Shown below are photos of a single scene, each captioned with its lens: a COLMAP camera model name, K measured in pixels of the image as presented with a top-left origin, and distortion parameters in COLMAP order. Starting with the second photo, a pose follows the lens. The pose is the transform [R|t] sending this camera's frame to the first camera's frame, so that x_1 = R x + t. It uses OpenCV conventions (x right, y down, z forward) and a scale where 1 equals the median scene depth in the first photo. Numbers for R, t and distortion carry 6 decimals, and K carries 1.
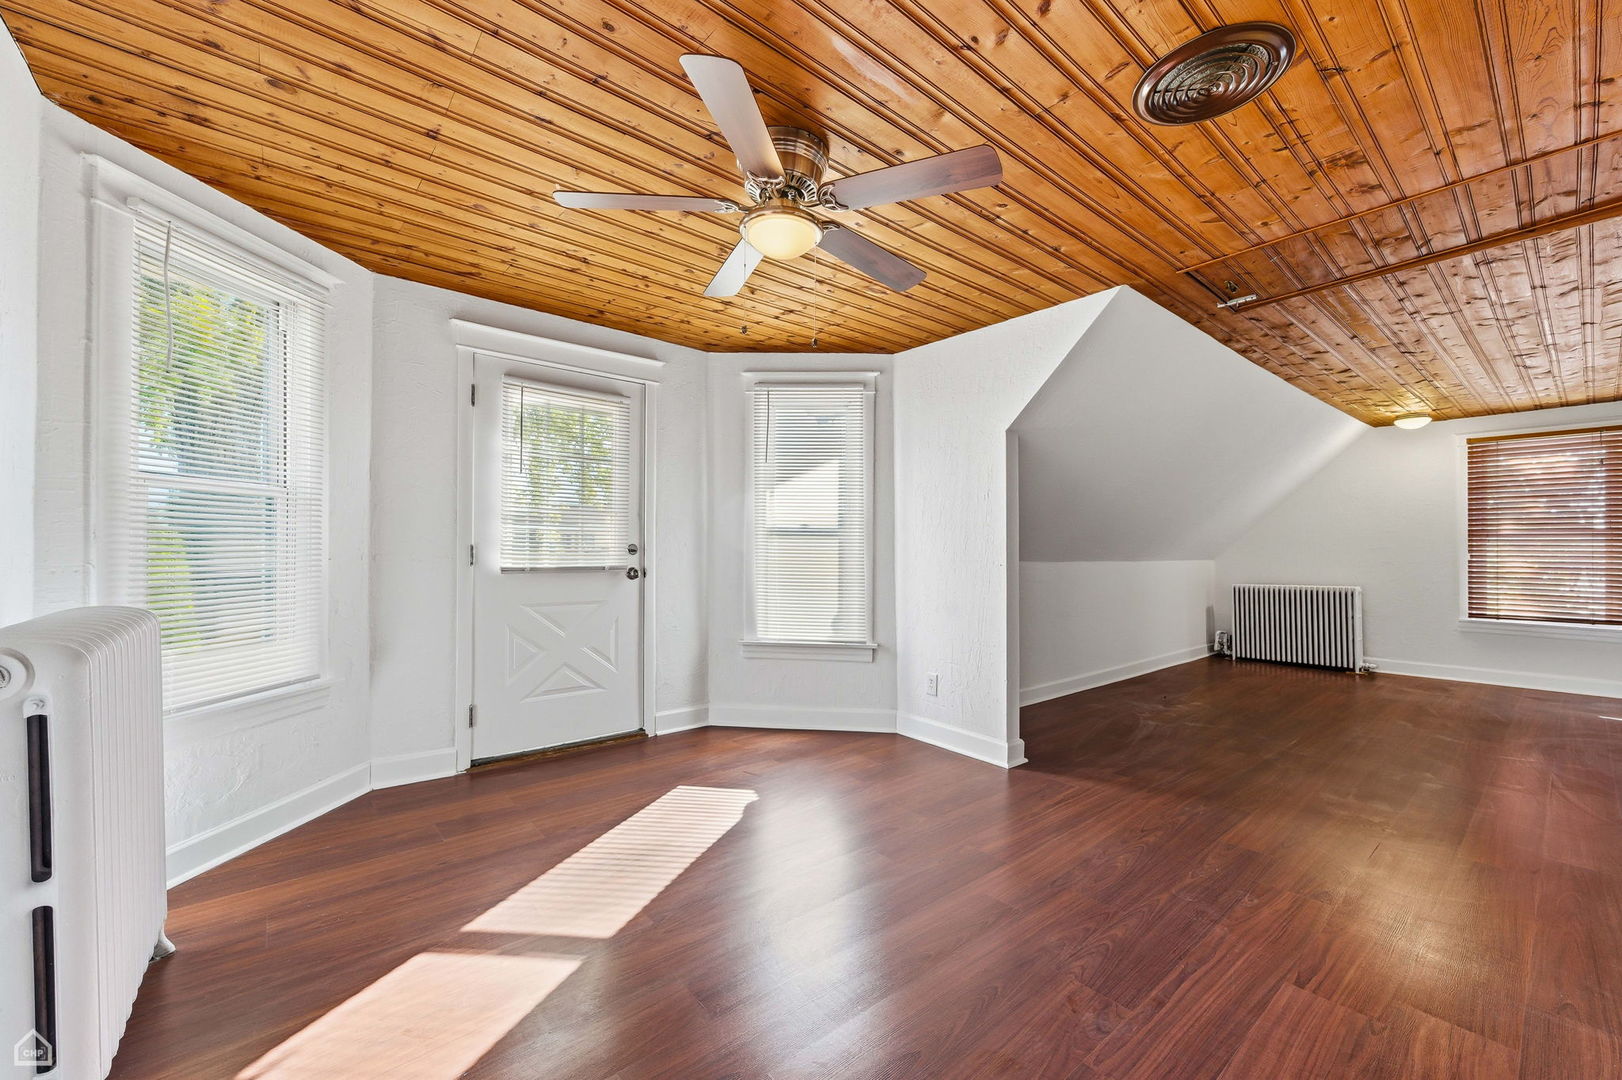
lens RADIAL K [[659.3, 0, 816.7], [0, 659.3, 551.3], [0, 0, 1]] dist [0.003555, 0.000223]
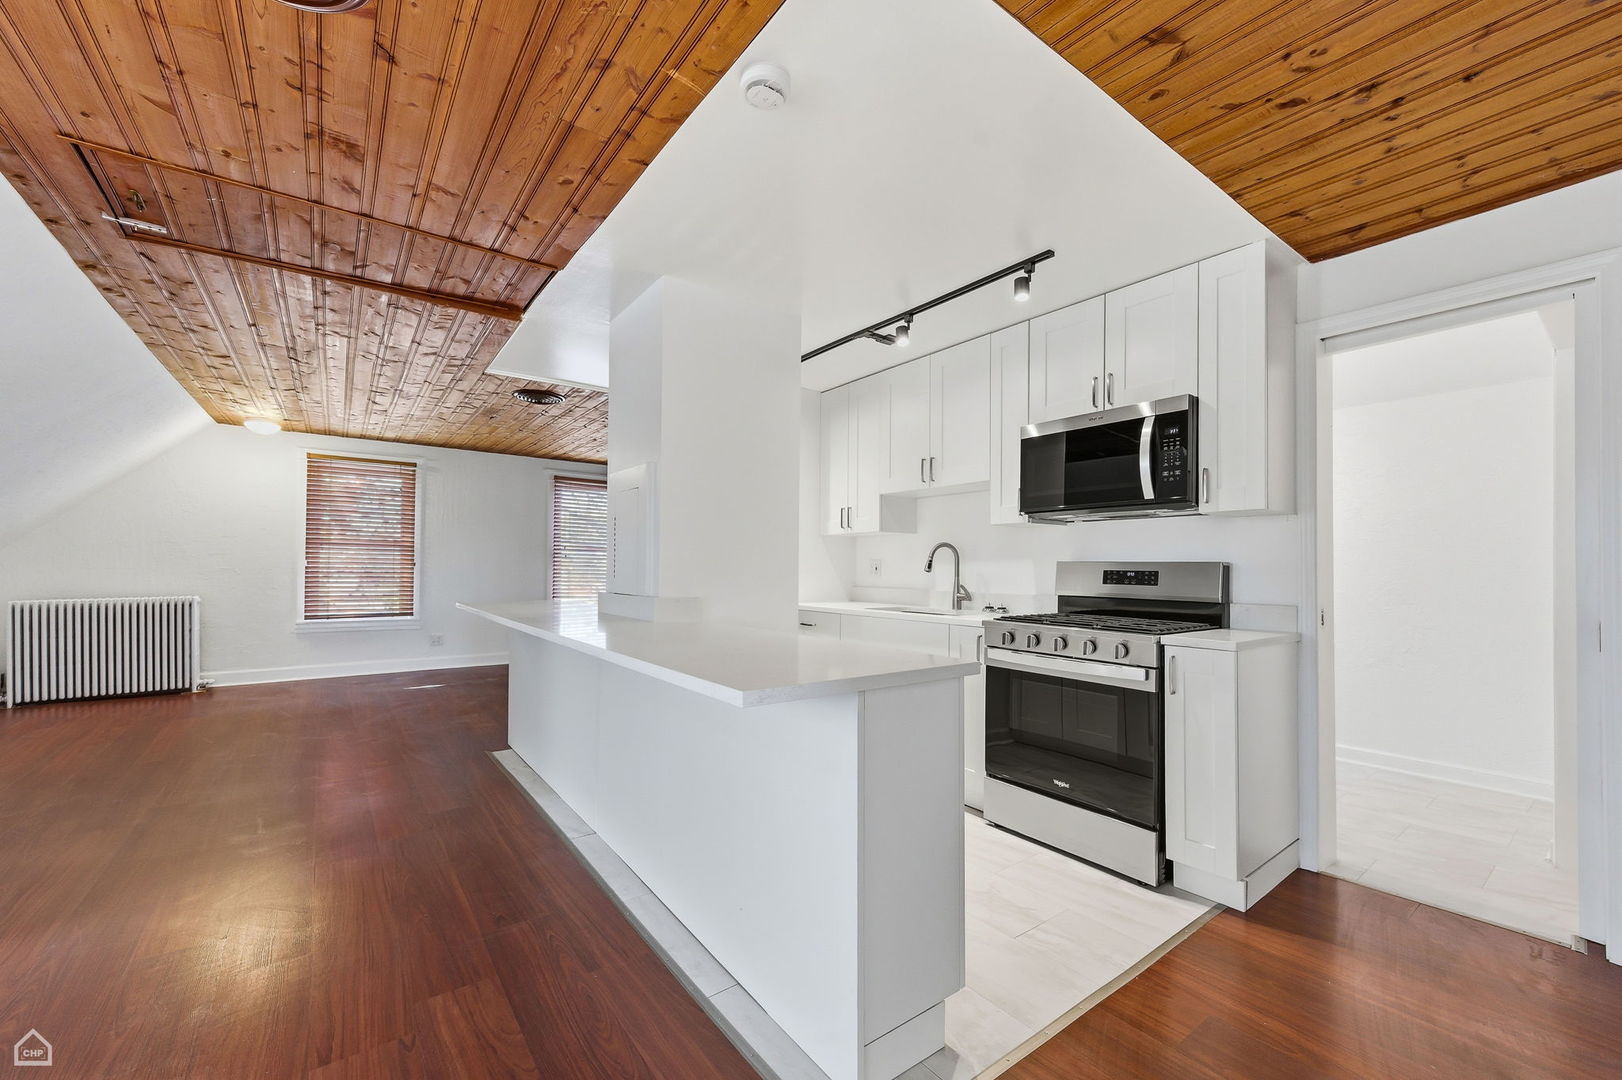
lens RADIAL K [[659.3, 0, 812.9], [0, 659.3, 554.8], [0, 0, 1]] dist [0.003555, 0.000223]
pose [[0.047024, 0.011917, 0.998823, -0.070792], [-0.013824, 0.999841, -0.011279, -0.006673], [-0.998798, -0.013278, 0.047181, 0.197641]]
